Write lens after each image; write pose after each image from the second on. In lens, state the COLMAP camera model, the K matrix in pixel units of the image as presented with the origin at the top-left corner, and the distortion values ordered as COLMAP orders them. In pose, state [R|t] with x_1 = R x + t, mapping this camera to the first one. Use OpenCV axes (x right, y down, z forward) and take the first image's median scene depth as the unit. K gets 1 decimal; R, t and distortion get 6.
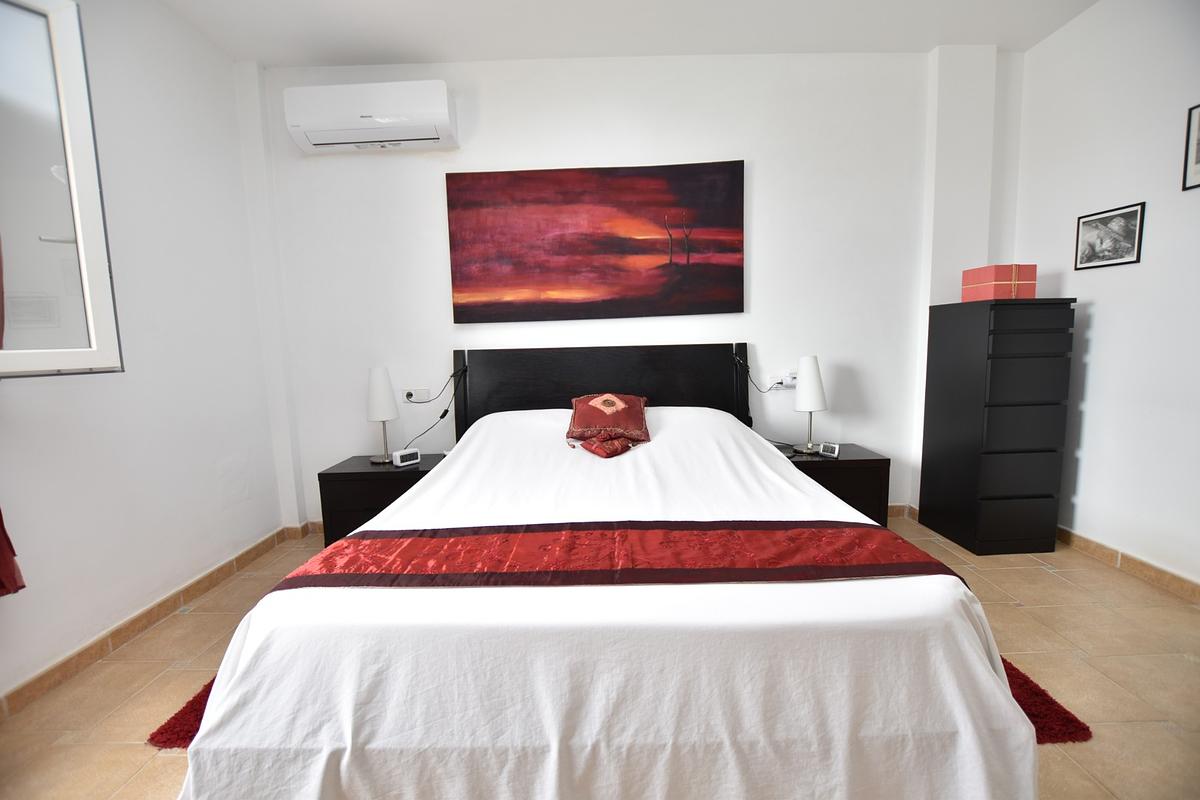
lens RADIAL K [[528.3, 0, 603.8], [0, 528.3, 401.8], [0, 0, 1]] dist [-0.034547, 0.007293]
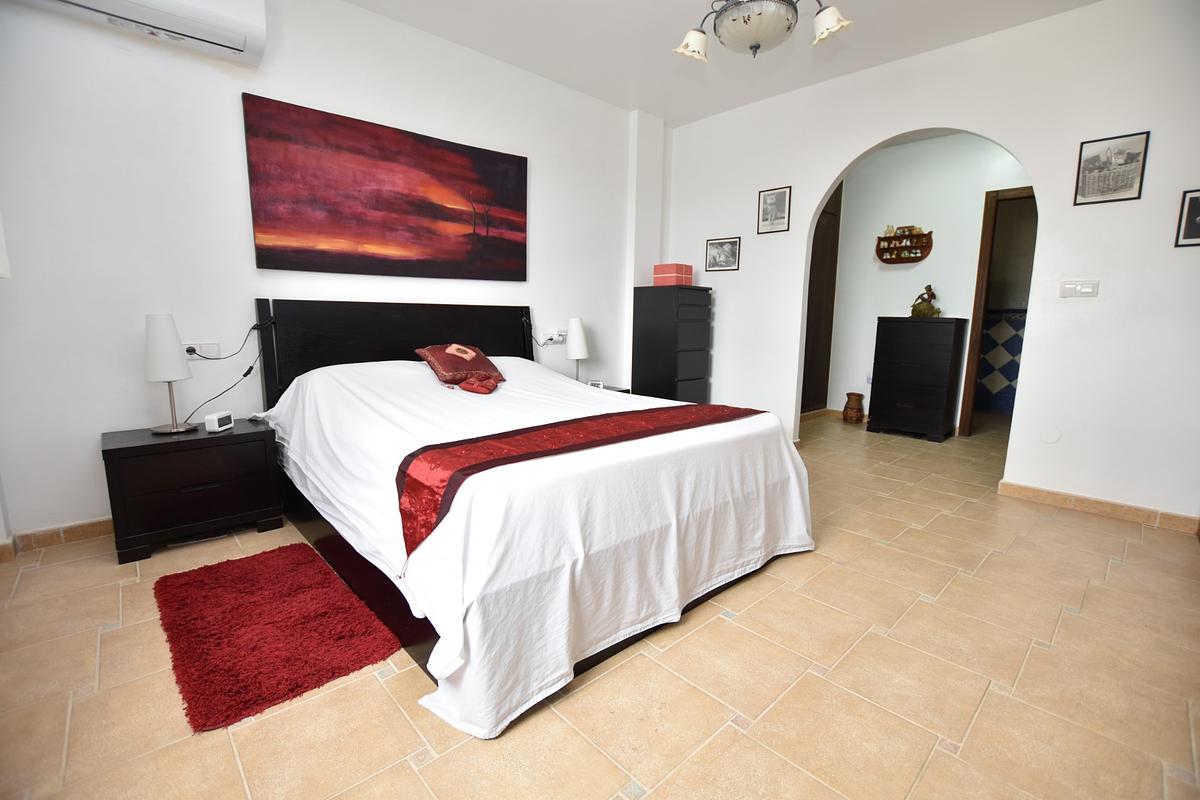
lens RADIAL K [[528.3, 0, 603.8], [0, 528.3, 401.8], [0, 0, 1]] dist [-0.034547, 0.007293]
pose [[0.729734, -0.070788, 0.680057, -0.478158], [0.048060, 0.997476, 0.052258, 0.058152], [-0.682040, -0.005451, 0.731295, -0.033636]]
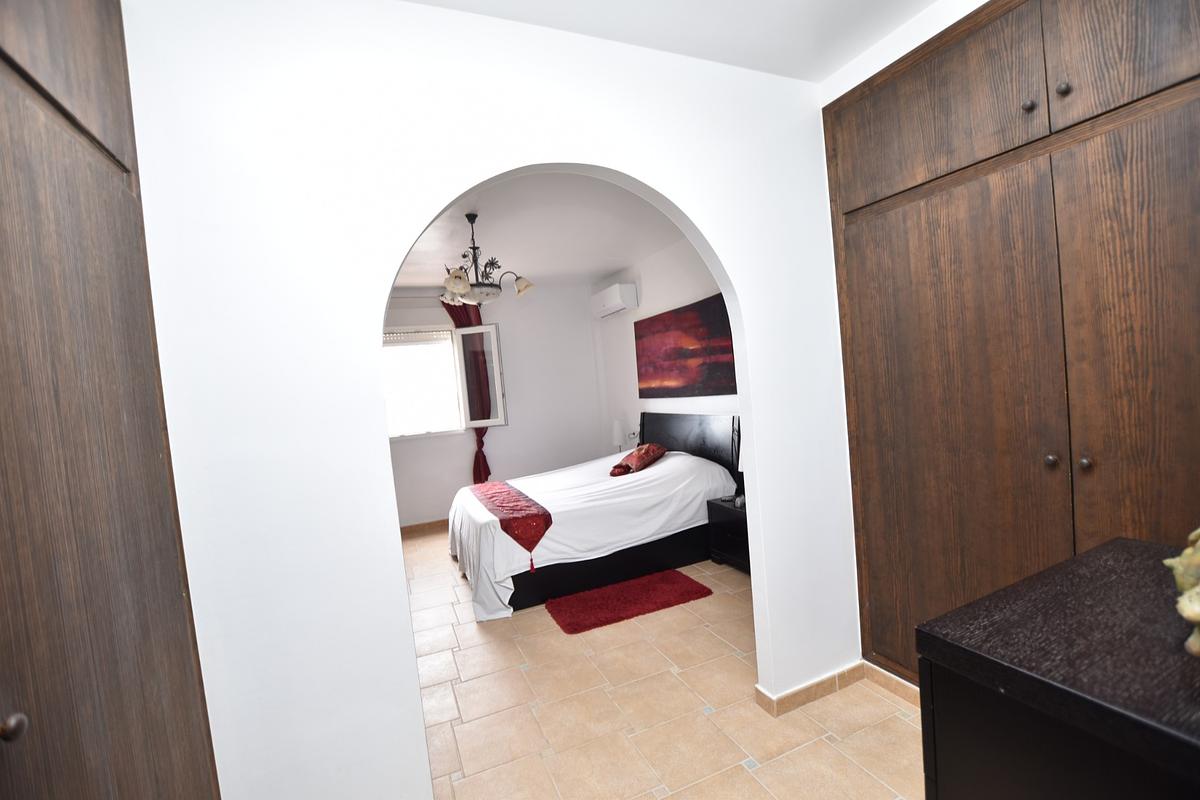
lens RADIAL K [[528.3, 0, 603.8], [0, 528.3, 401.8], [0, 0, 1]] dist [-0.034547, 0.007293]
pose [[0.398876, 0.025177, -0.916659, 1.447955], [-0.027353, 0.999505, 0.015551, -0.166448], [0.916597, 0.018870, 0.399367, 0.118184]]
